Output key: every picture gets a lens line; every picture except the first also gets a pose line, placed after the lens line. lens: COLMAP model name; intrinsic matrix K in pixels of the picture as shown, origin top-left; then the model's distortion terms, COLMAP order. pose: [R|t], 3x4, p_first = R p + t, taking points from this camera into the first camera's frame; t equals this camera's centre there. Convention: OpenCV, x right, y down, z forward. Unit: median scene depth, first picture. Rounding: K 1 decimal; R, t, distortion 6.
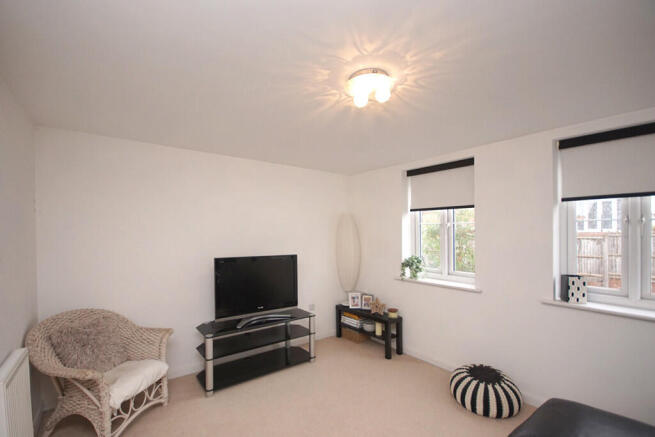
lens RADIAL K [[293.2, 0, 326.5], [0, 293.2, 232.7], [0, 0, 1]] dist [-0.000418, -0.000024]
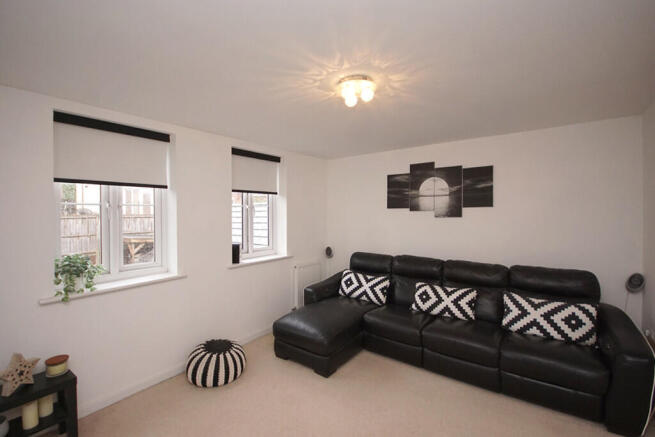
lens RADIAL K [[295.8, 0, 314.7], [0, 295.8, 217.4], [0, 0, 1]] dist [-0.000601, -0.000202]
pose [[-0.273574, -0.015360, 0.961728, -0.591715], [0.009914, 0.999774, 0.018787, -0.009971], [-0.961800, 0.014674, -0.273360, 0.931044]]
